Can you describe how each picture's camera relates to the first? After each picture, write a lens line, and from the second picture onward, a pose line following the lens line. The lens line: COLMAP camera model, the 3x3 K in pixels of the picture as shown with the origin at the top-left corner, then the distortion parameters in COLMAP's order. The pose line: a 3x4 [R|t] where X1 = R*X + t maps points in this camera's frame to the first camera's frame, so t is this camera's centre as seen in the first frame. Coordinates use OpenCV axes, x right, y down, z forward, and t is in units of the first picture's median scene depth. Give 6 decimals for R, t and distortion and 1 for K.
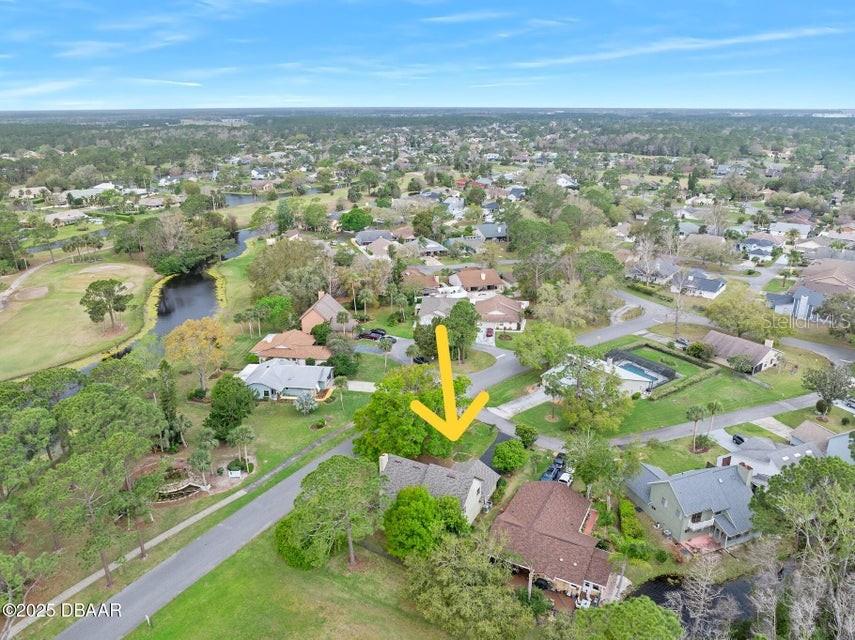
lens RADIAL K [[603.4, 0, 427.5], [0, 603.4, 320.0], [0, 0, 1]] dist [-0.008570, -0.009927]
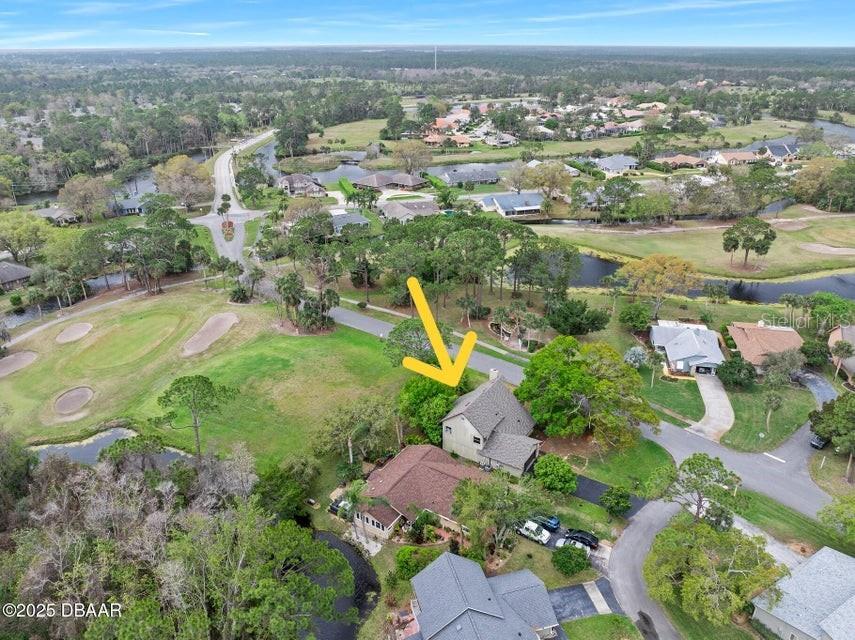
lens RADIAL K [[603.4, 0, 427.5], [0, 603.4, 320.0], [0, 0, 1]] dist [-0.008570, -0.009927]
pose [[-0.049070, 0.430021, -0.901485, 0.605363], [-0.346297, 0.839261, 0.419189, -0.187500], [0.936841, 0.332751, 0.107732, 0.489887]]
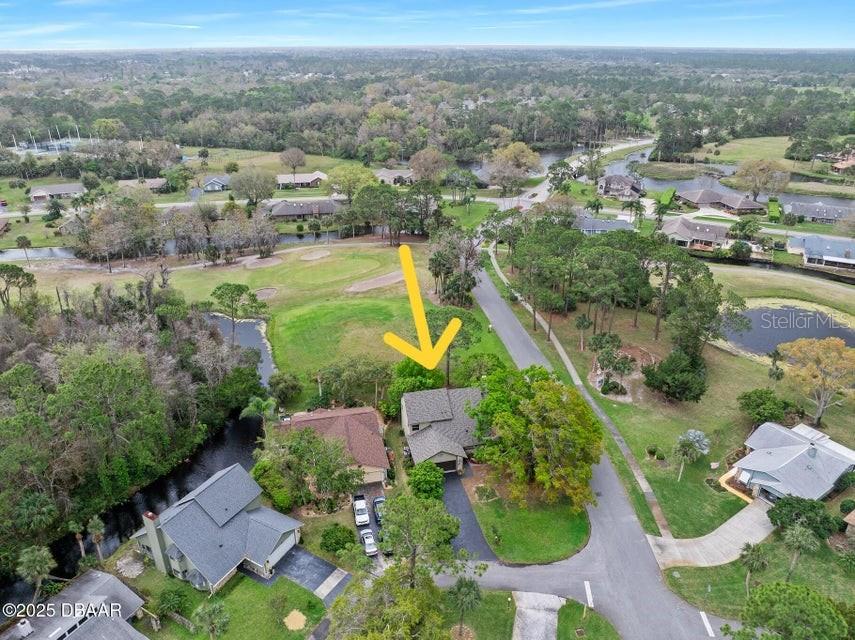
lens RADIAL K [[603.4, 0, 427.5], [0, 603.4, 320.0], [0, 0, 1]] dist [-0.008570, -0.009927]
pose [[-0.724148, 0.294842, -0.623440, 0.428407], [-0.242103, 0.737783, 0.630129, -0.340390], [0.645752, 0.607243, -0.462882, 0.922514]]
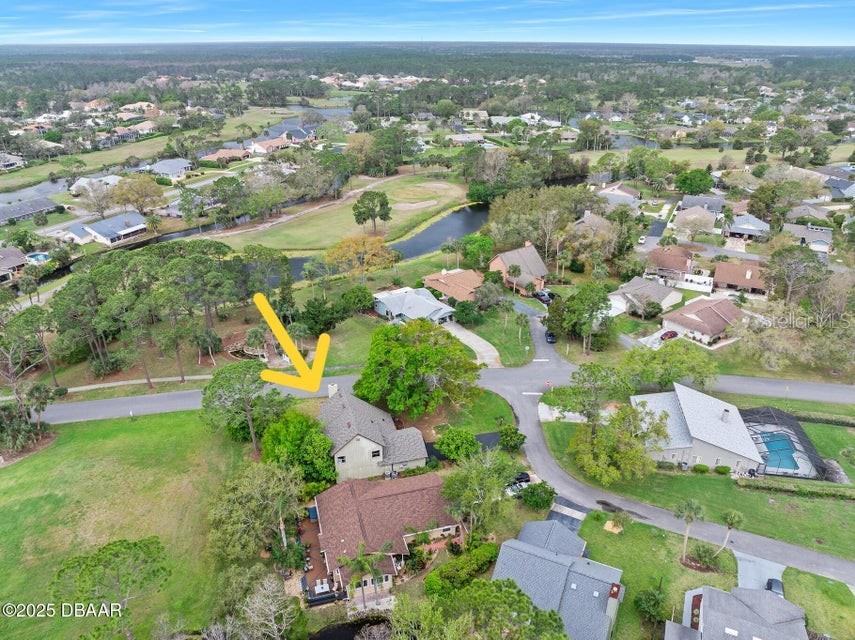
lens RADIAL K [[603.4, 0, 427.5], [0, 603.4, 320.0], [0, 0, 1]] dist [-0.008570, -0.009927]
pose [[0.708871, 0.308538, -0.634276, 0.461297], [-0.249350, 0.950805, 0.183835, -0.082658], [0.659792, 0.027841, 0.750932, 0.204712]]
